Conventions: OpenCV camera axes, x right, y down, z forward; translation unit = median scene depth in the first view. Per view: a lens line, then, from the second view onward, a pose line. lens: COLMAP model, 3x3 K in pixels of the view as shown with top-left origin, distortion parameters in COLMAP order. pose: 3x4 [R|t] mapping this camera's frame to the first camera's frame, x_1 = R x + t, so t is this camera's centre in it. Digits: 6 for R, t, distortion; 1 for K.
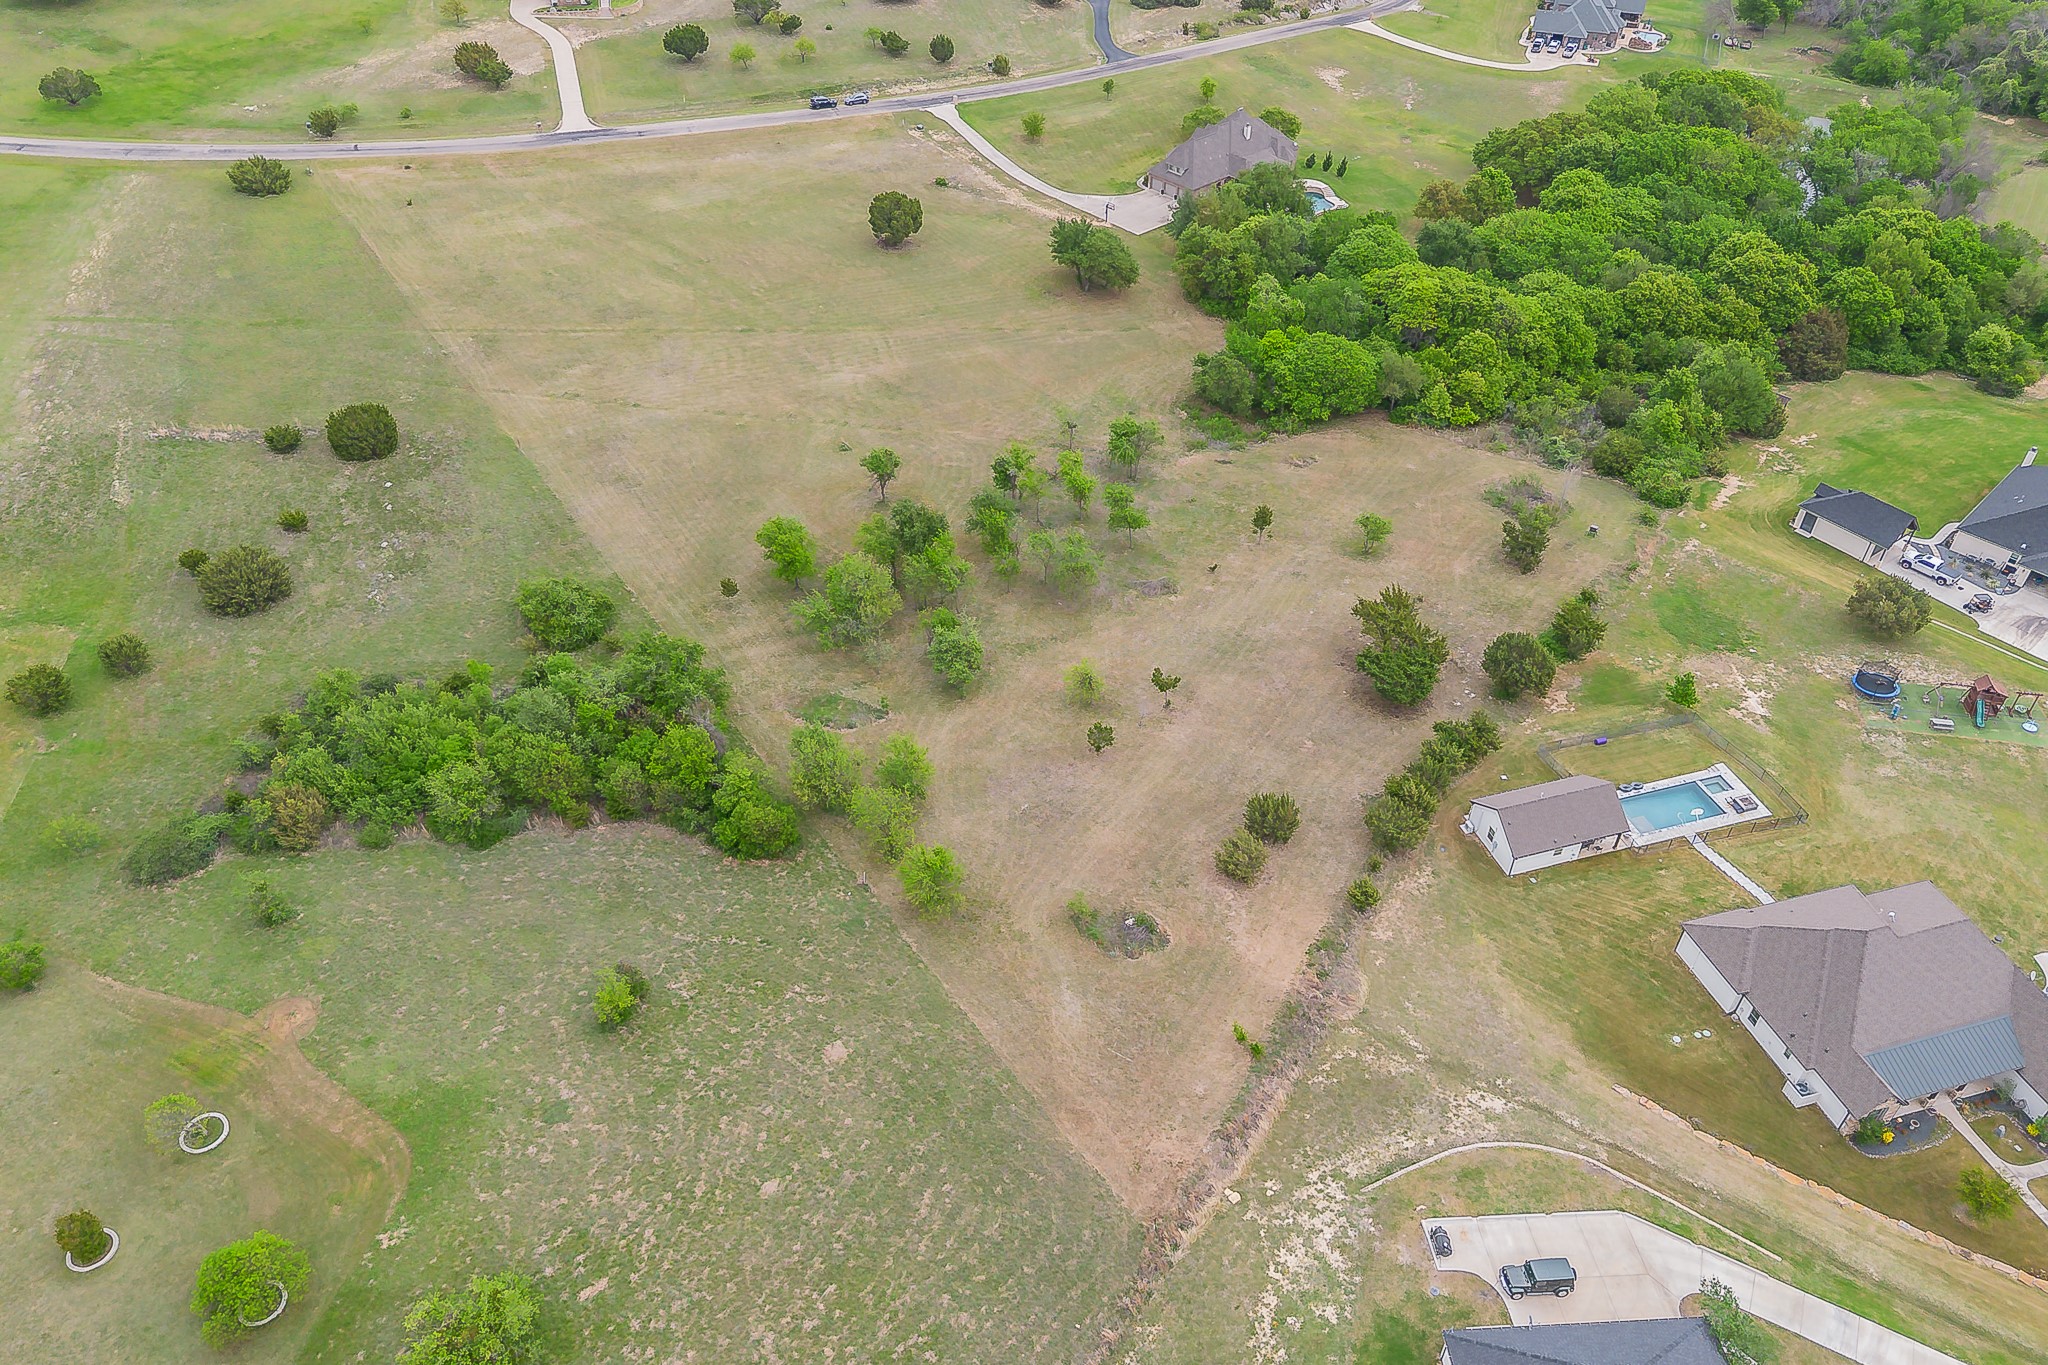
lens RADIAL K [[1446.0, 0, 1025.2], [0, 1446.0, 686.9], [0, 0, 1]] dist [0.066068, -0.058500]
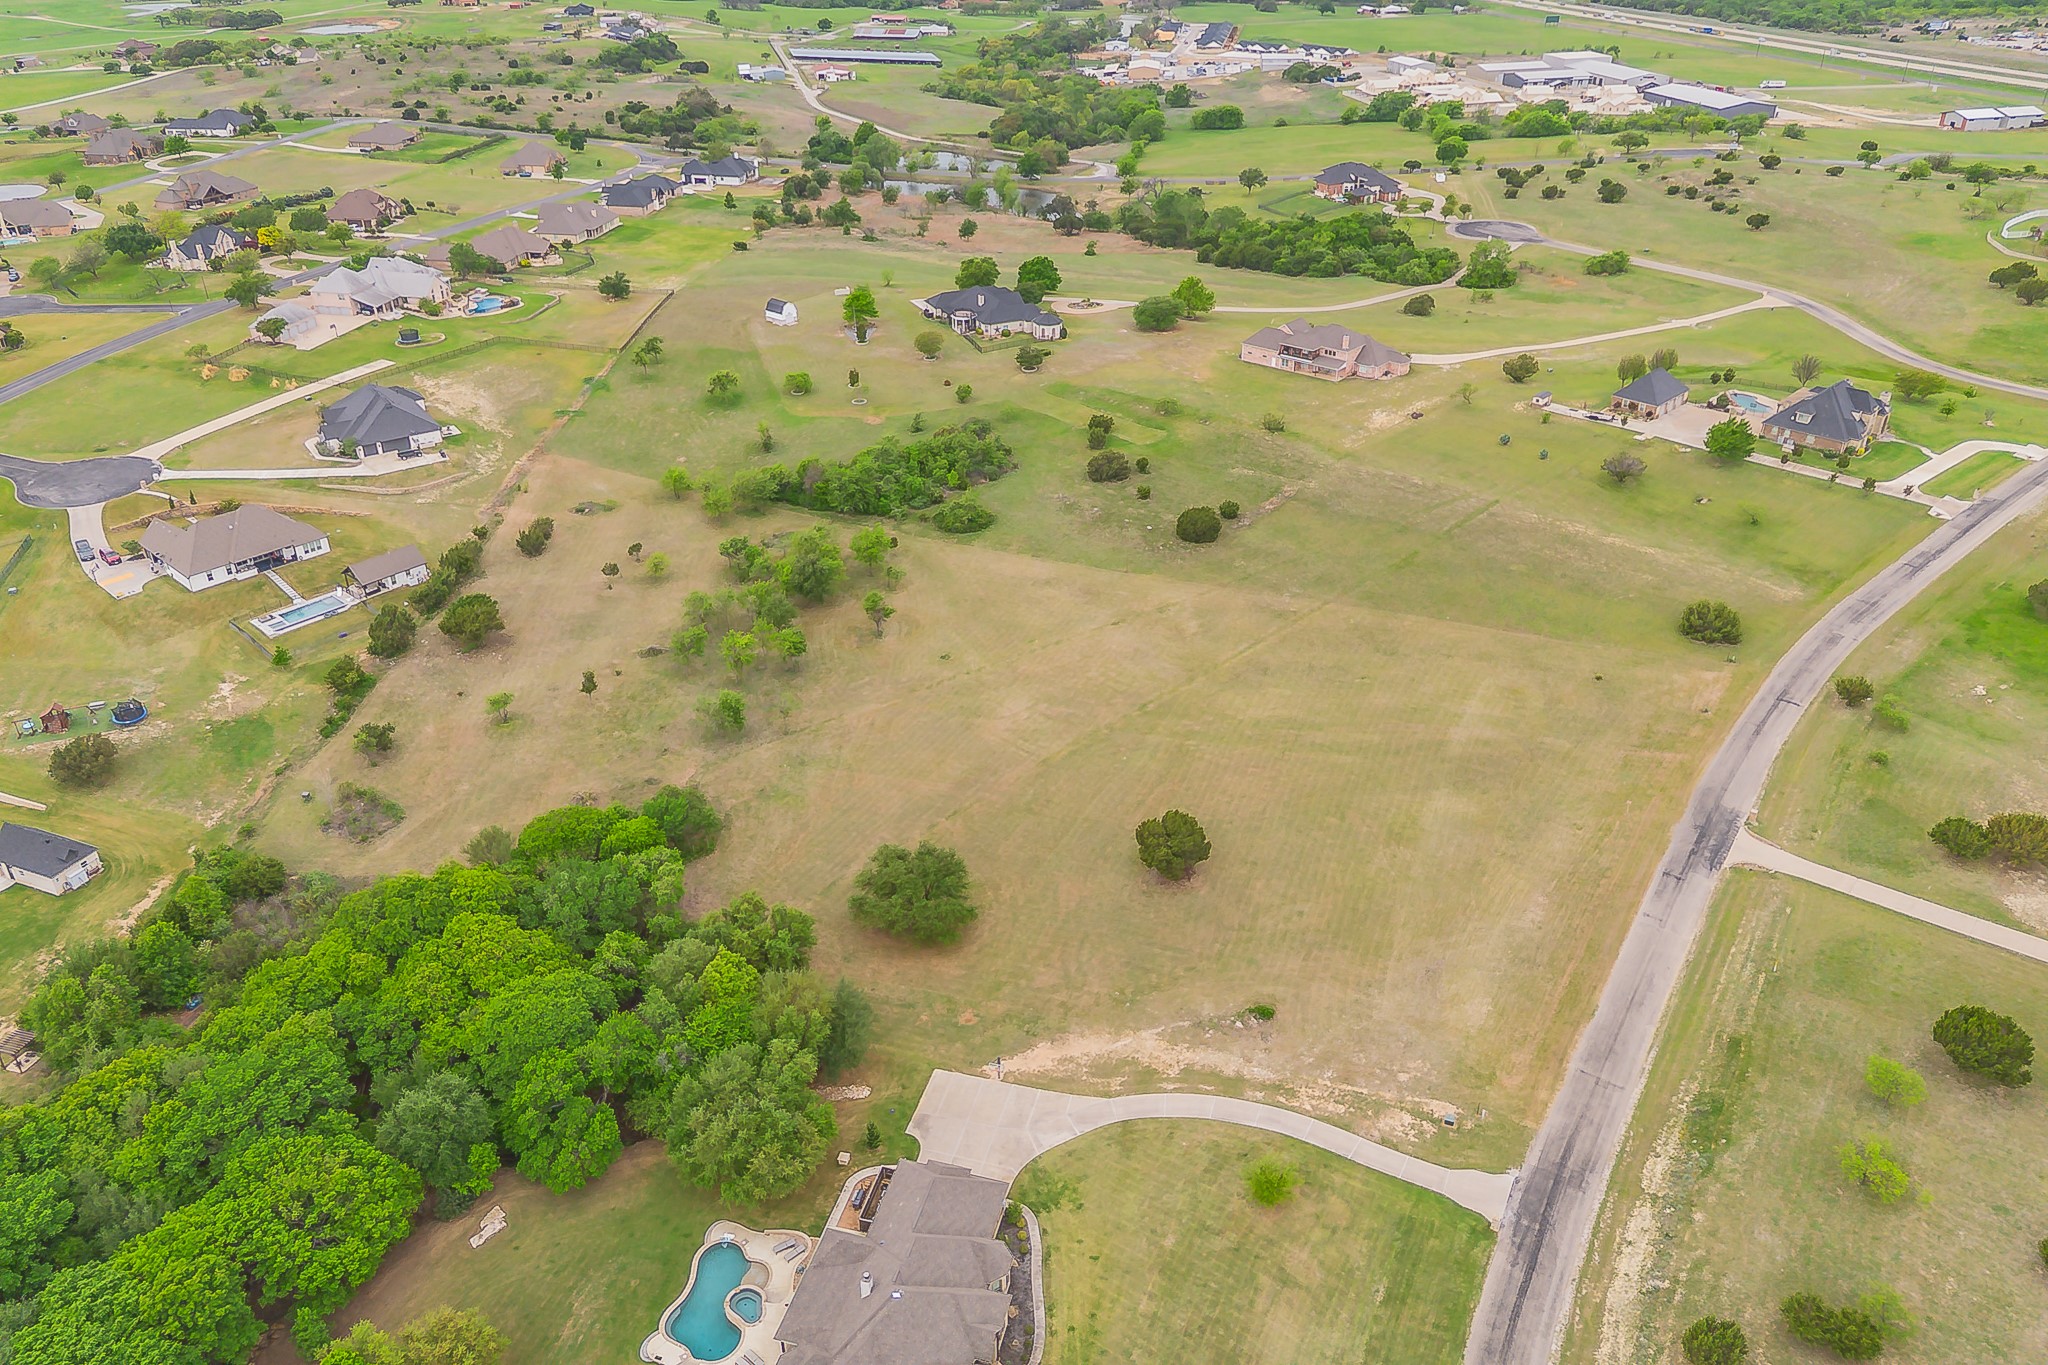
lens RADIAL K [[1438.8, 0, 1024.2], [0, 1438.8, 597.9], [0, 0, 1]] dist [0.087104, -0.081196]
pose [[-0.847650, 0.248661, -0.468675, 0.394717], [-0.341961, 0.419343, 0.840961, -1.278690], [0.405650, 0.873109, -0.270424, 1.347276]]
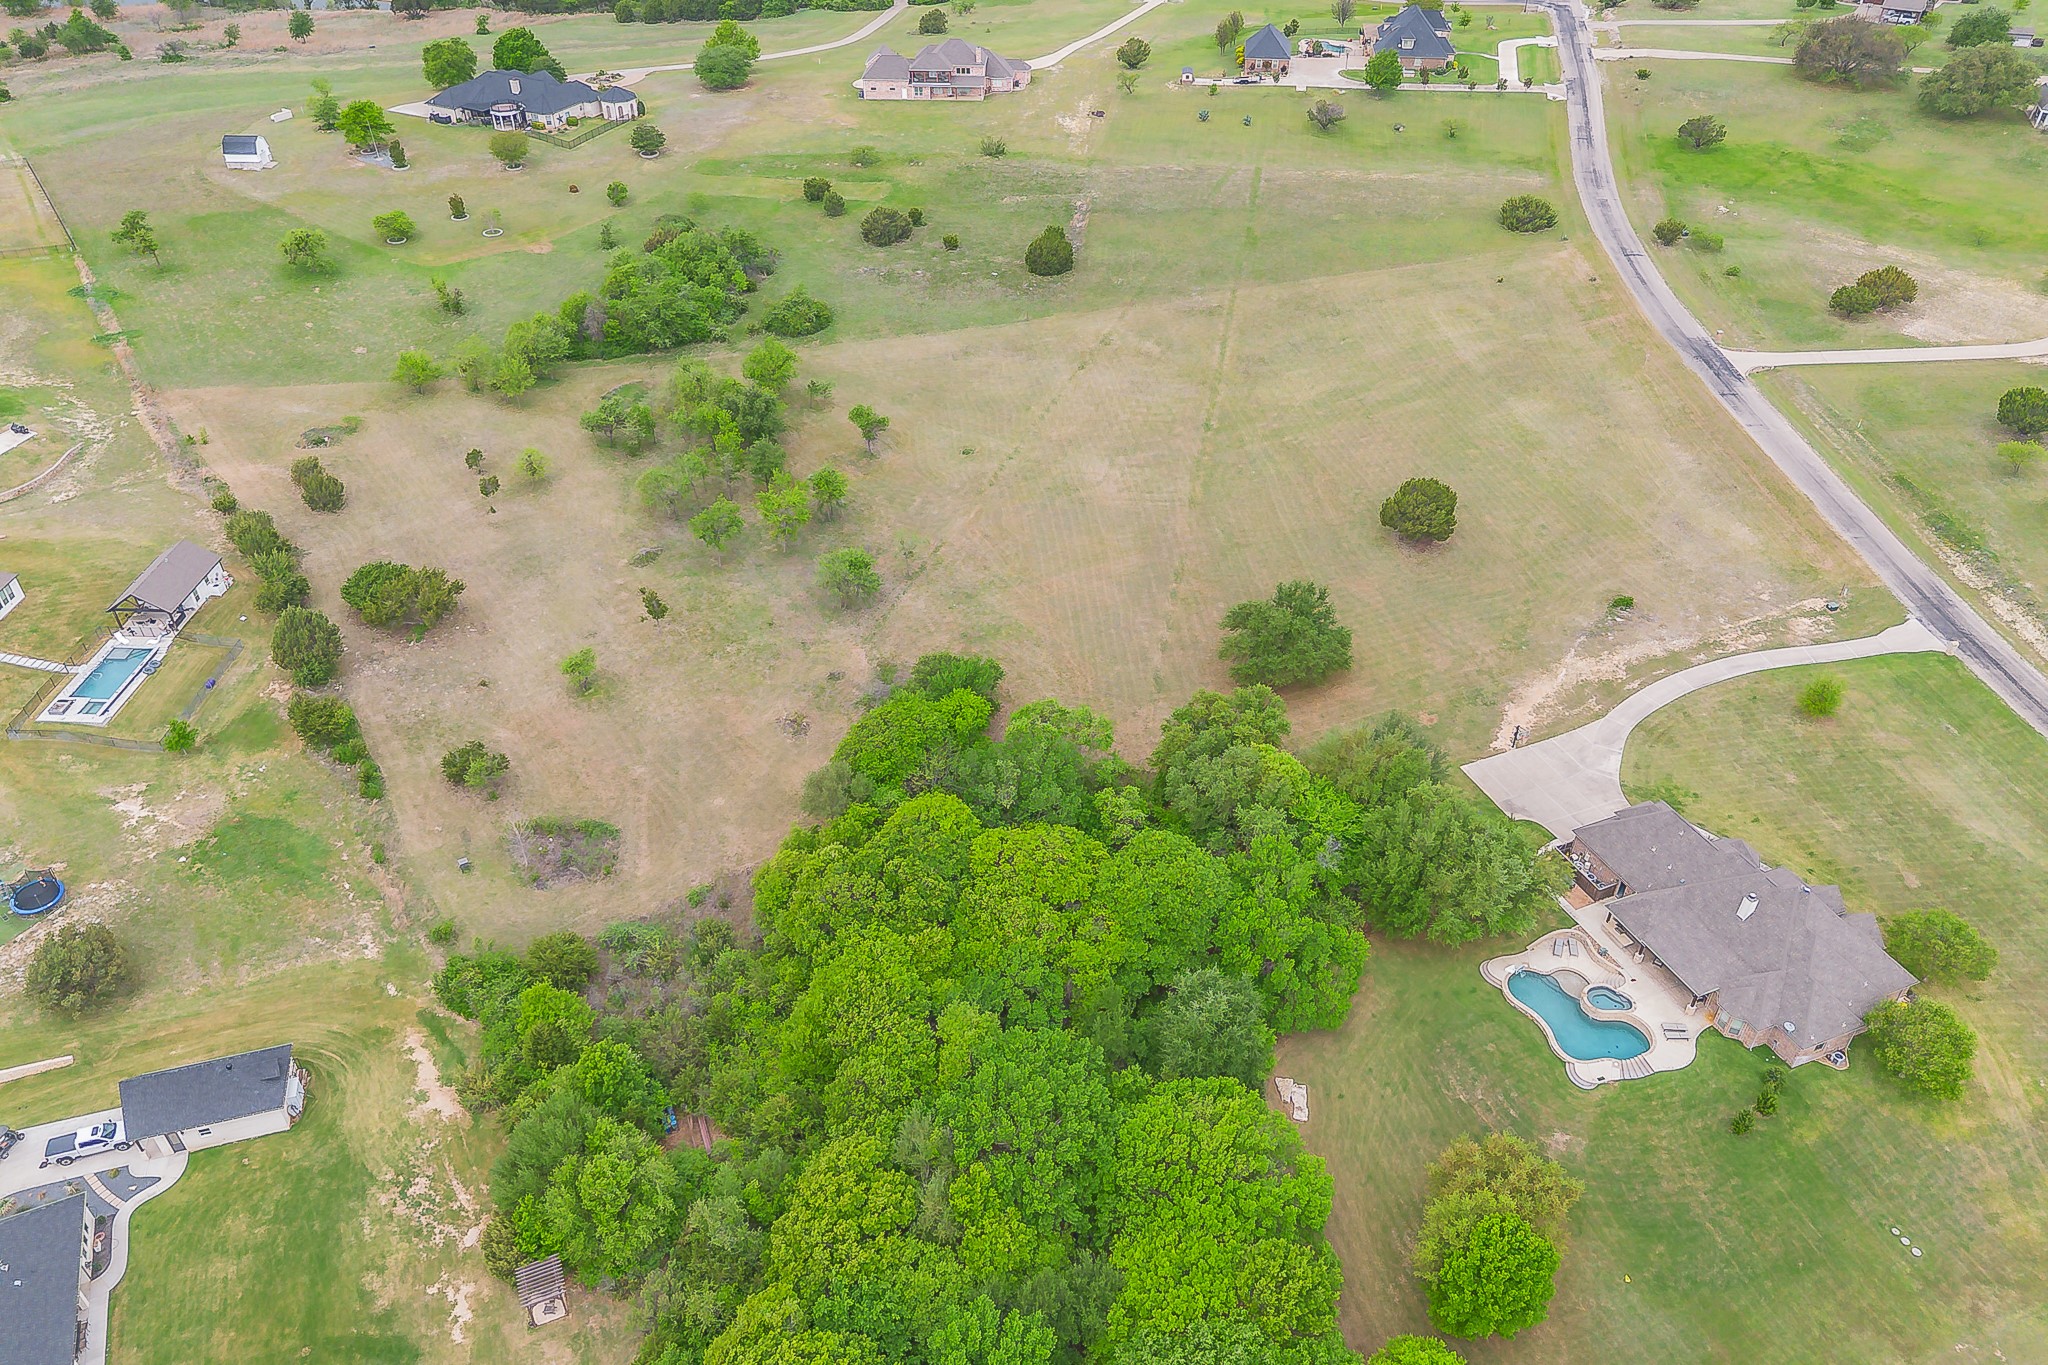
lens RADIAL K [[1460.7, 0, 1025.1], [0, 1460.7, 666.2], [0, 0, 1]] dist [0.074901, -0.067182]
pose [[-0.336895, 0.564361, -0.753657, 0.804341], [-0.614033, 0.475114, 0.630261, -0.829240], [0.713768, 0.675102, 0.186473, 0.955394]]
